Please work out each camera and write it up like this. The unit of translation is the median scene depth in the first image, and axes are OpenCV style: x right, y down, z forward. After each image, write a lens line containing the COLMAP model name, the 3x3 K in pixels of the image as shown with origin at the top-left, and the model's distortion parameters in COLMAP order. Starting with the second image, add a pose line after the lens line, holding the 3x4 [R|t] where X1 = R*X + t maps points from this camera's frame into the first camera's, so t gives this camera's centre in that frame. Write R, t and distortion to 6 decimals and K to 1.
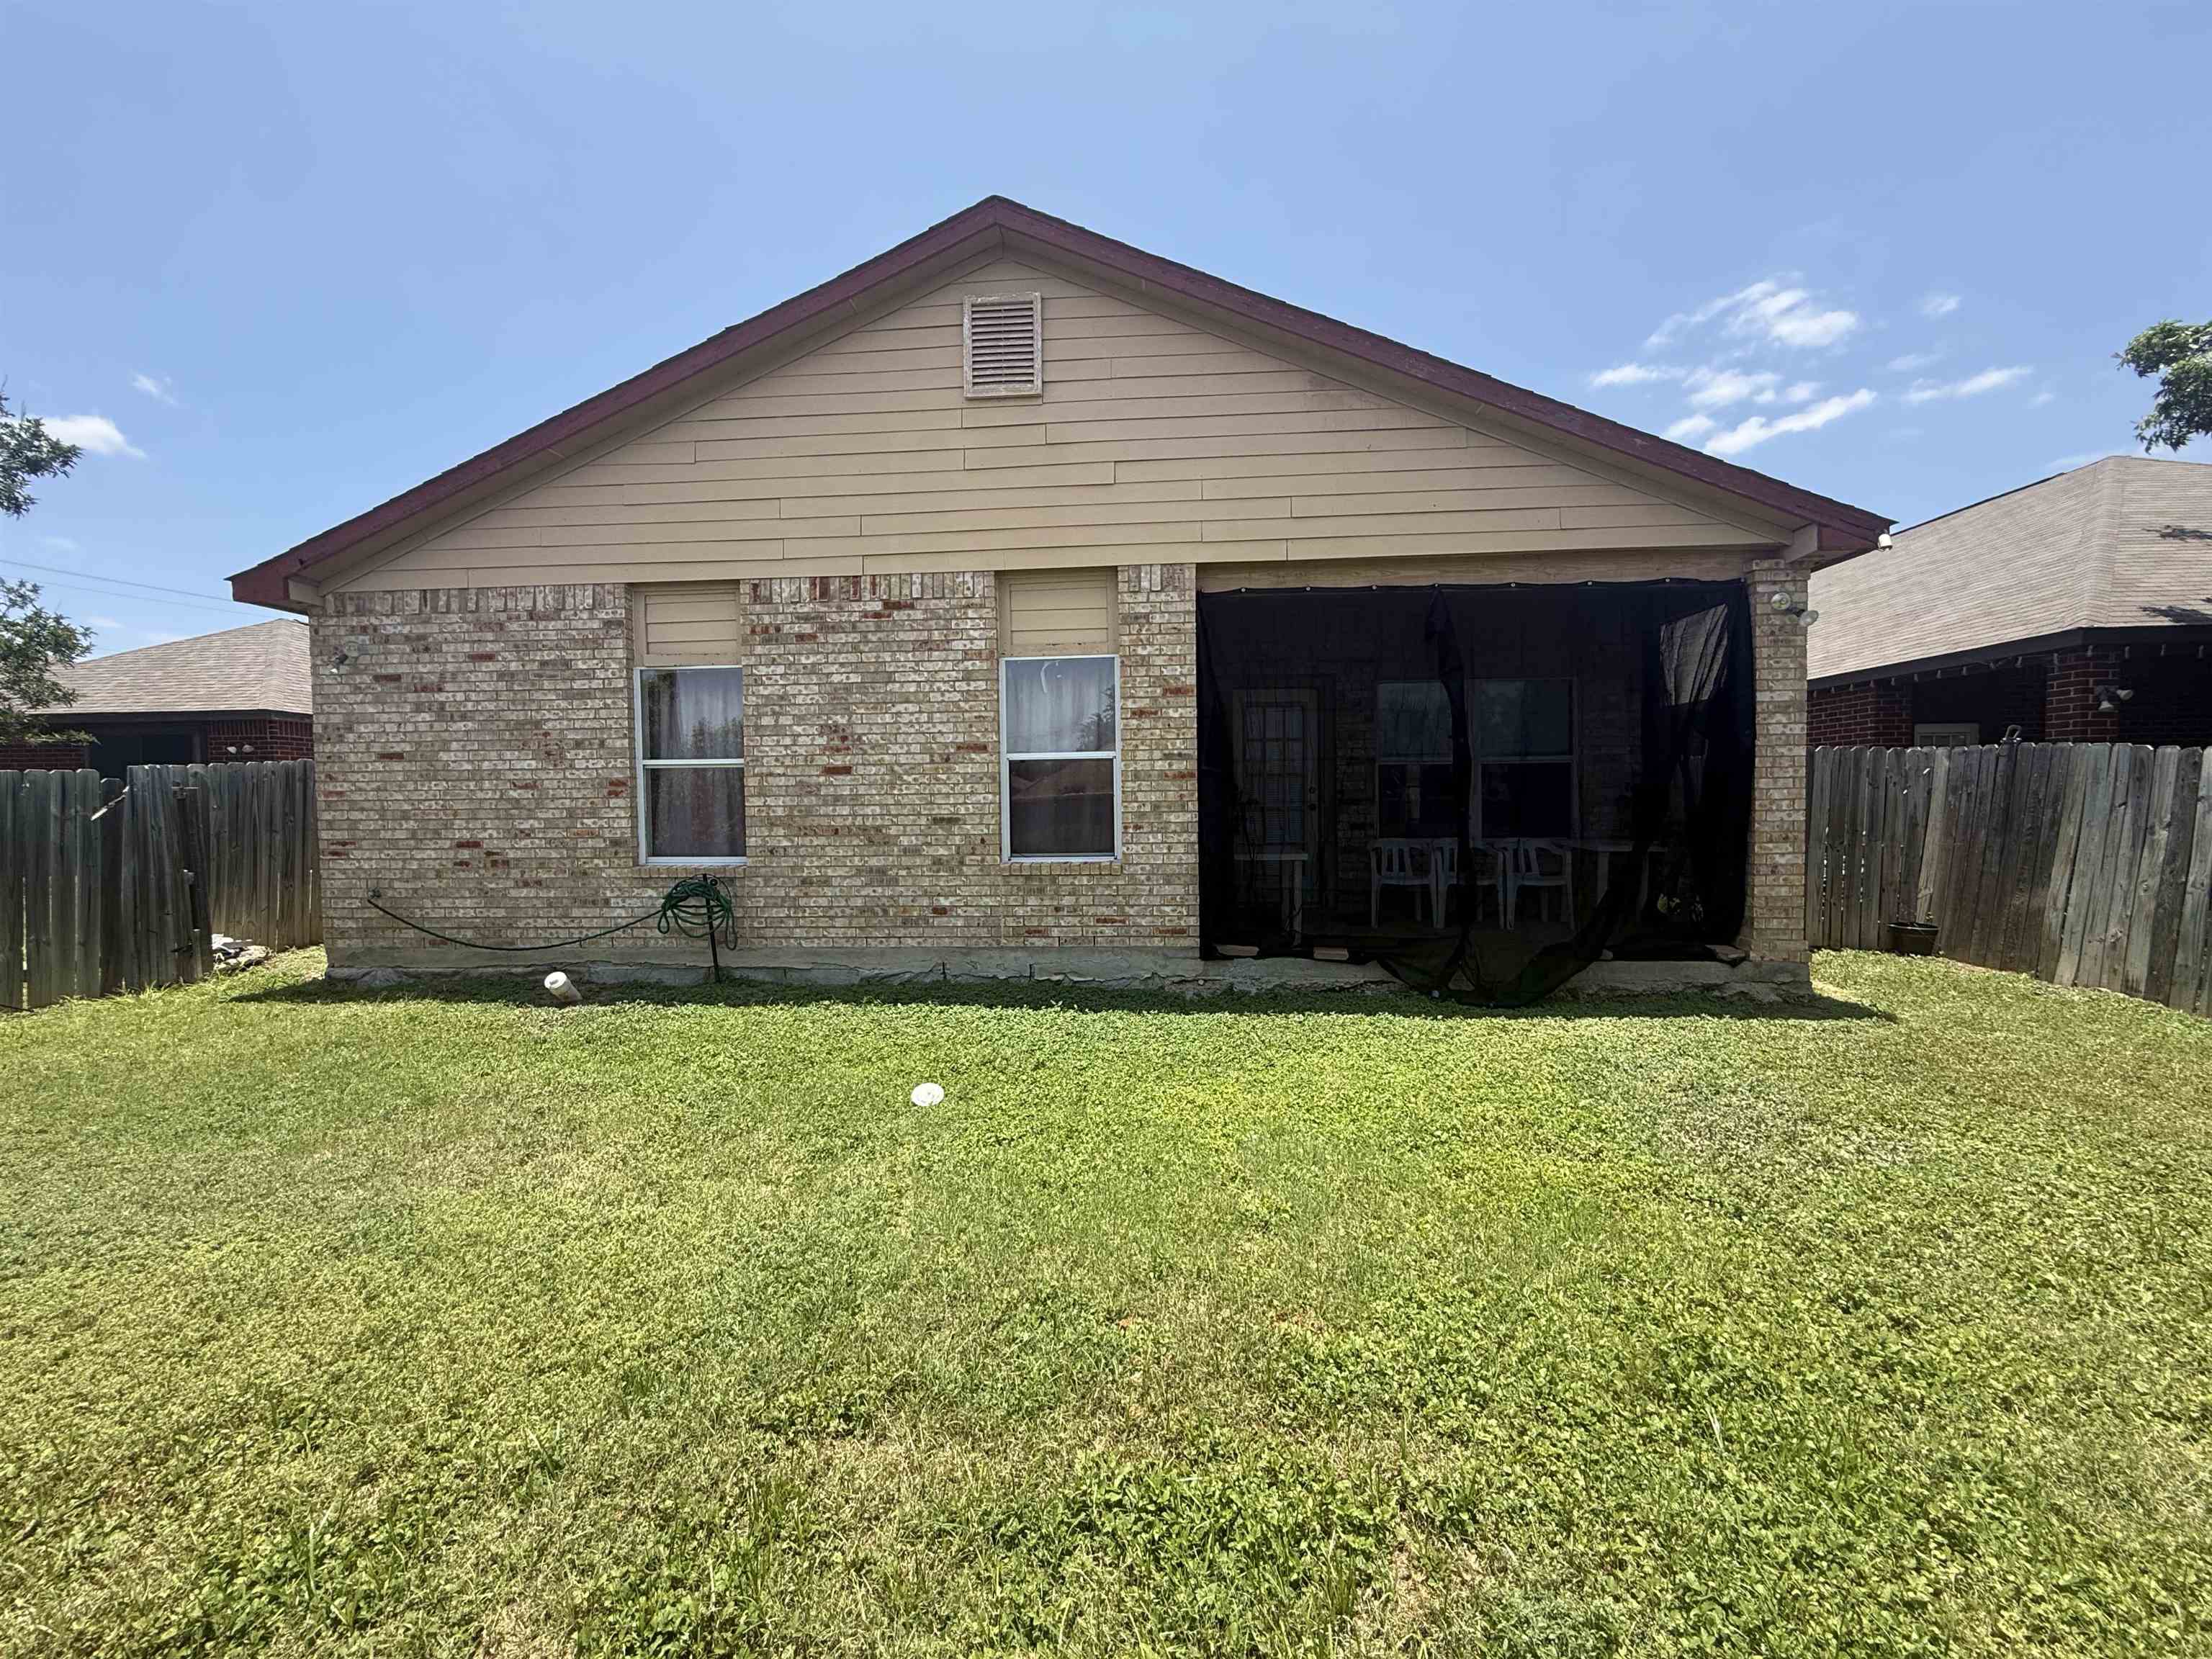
lens RADIAL K [[885.6, 0, 1107.3], [0, 885.6, 845.0], [0, 0, 1]] dist [-0.001244, -0.000325]
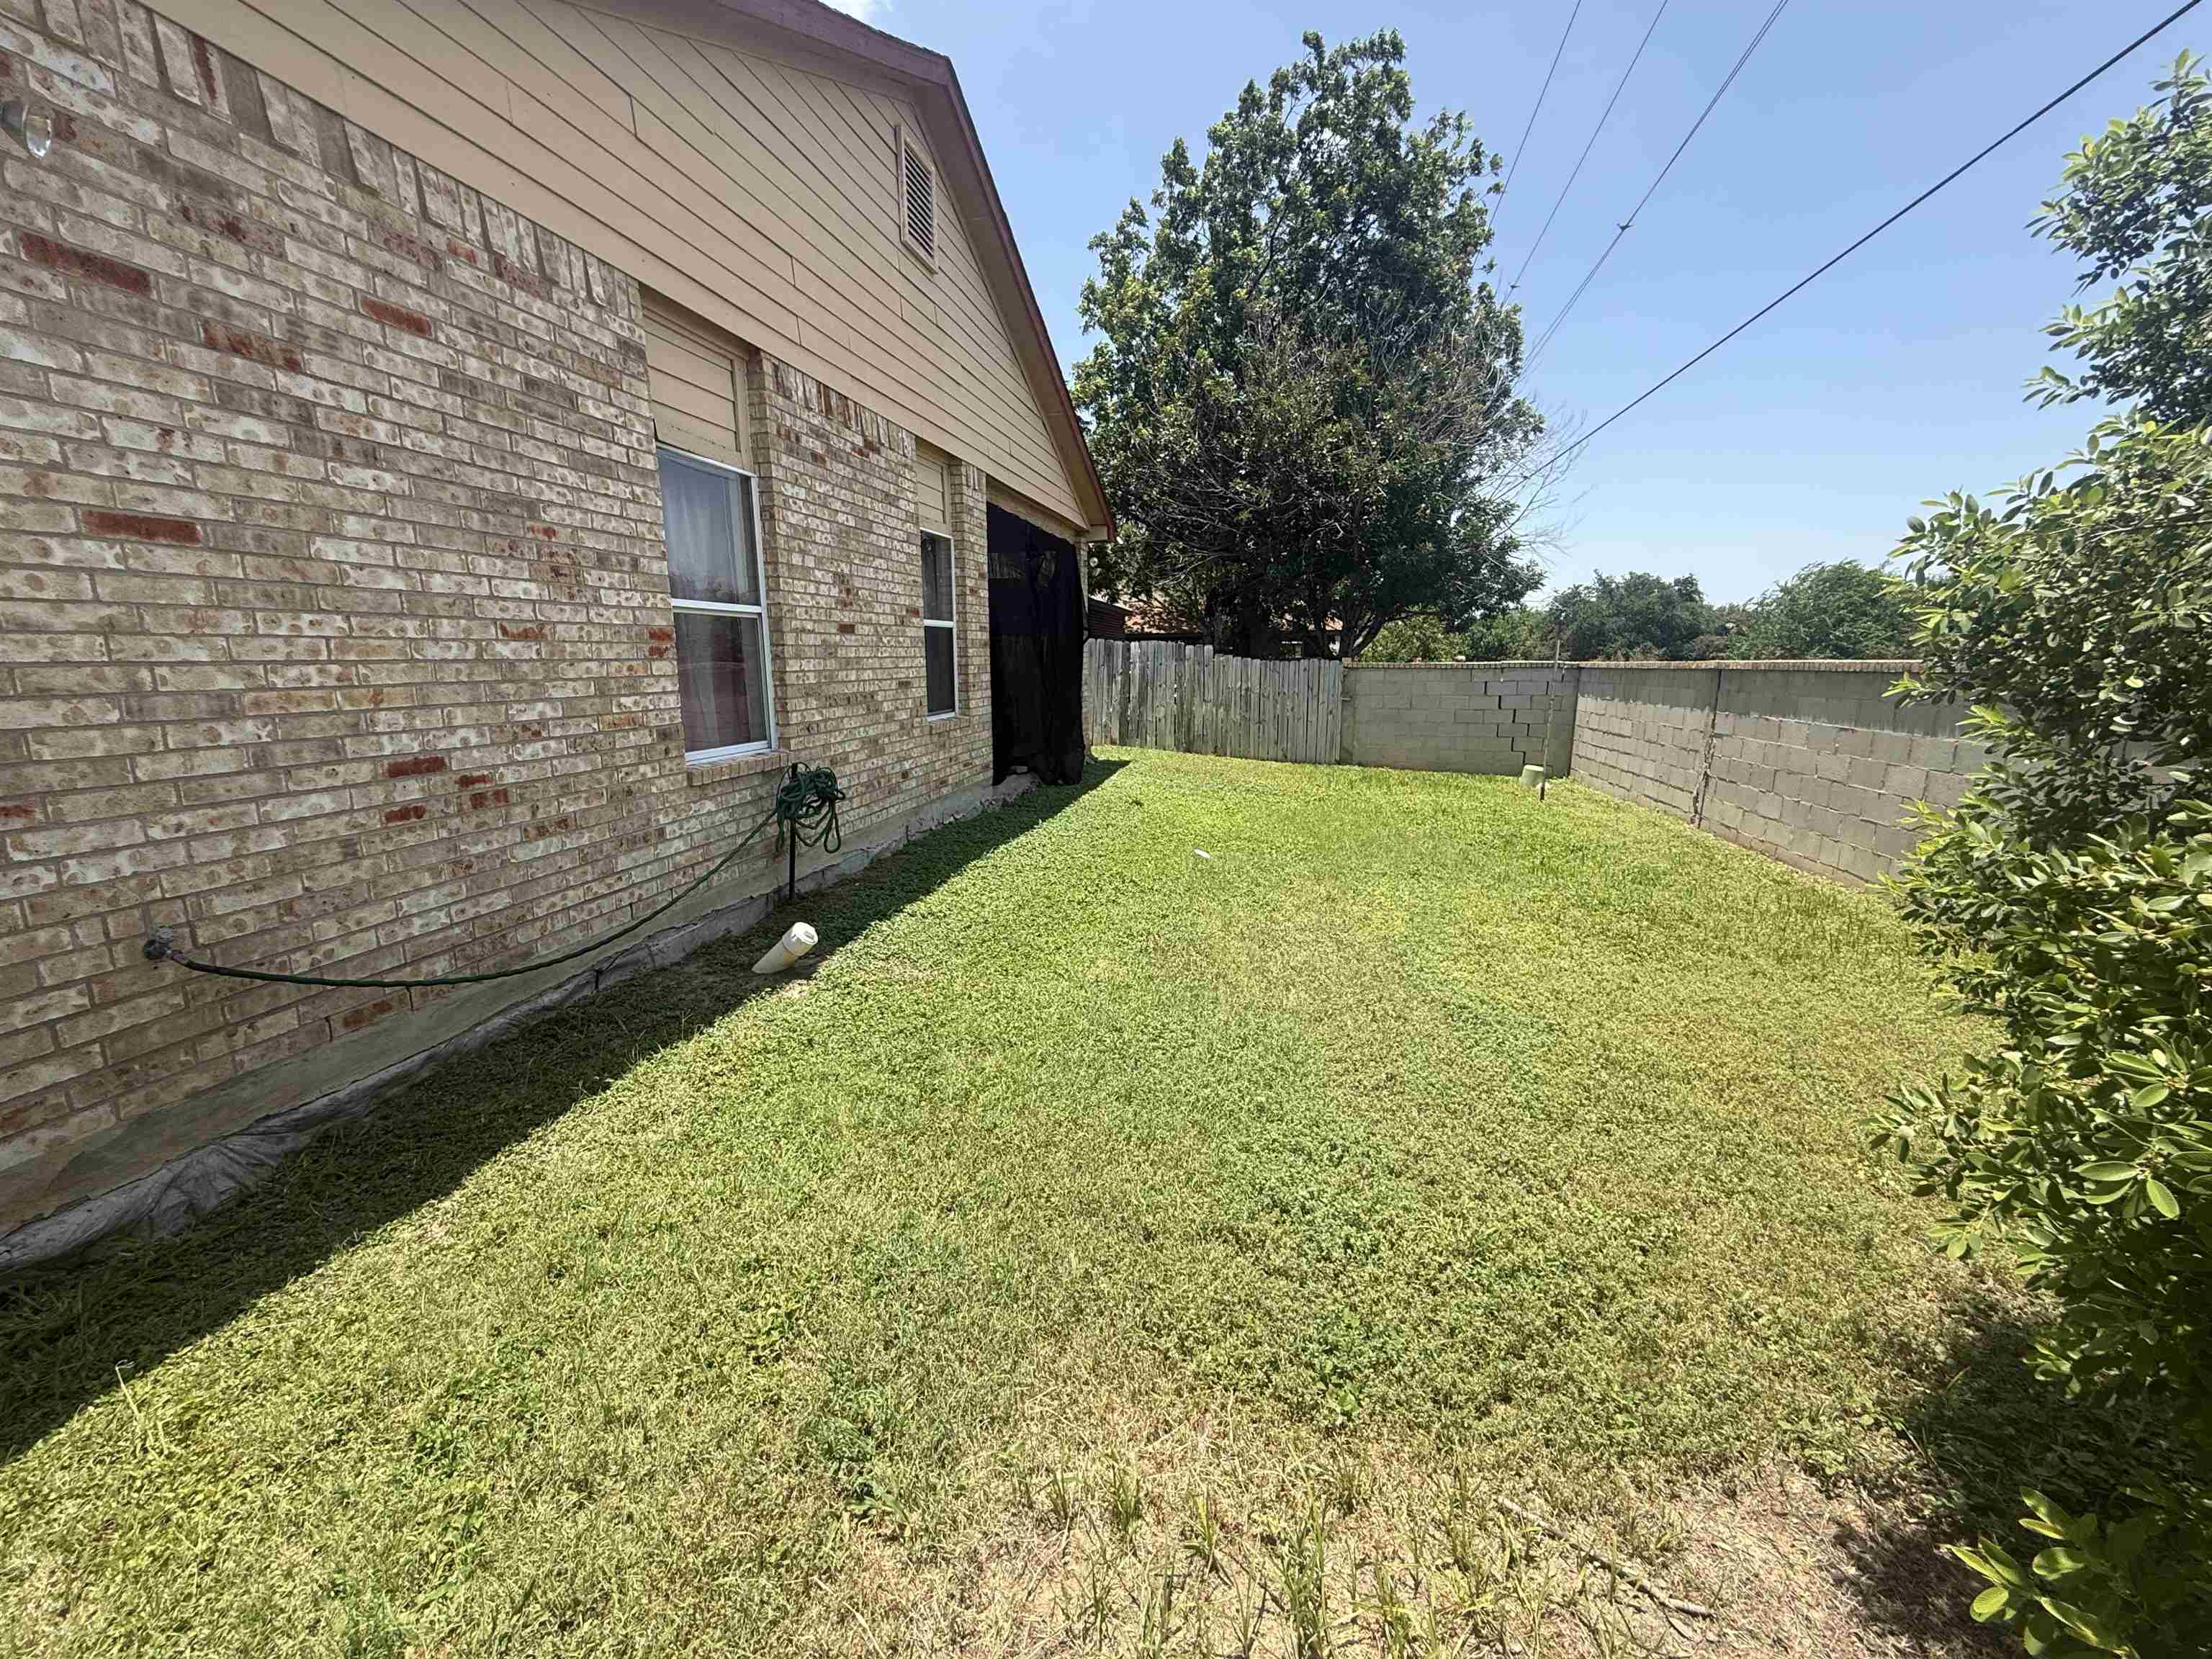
lens RADIAL K [[885.6, 0, 1110.9], [0, 885.6, 812.0], [0, 0, 1]] dist [-0.001244, -0.000325]
pose [[0.136005, -0.165718, 0.976750, -1.110950], [0.018184, 0.986162, 0.164783, -0.044326], [-0.990541, -0.004650, 0.137137, 0.608601]]
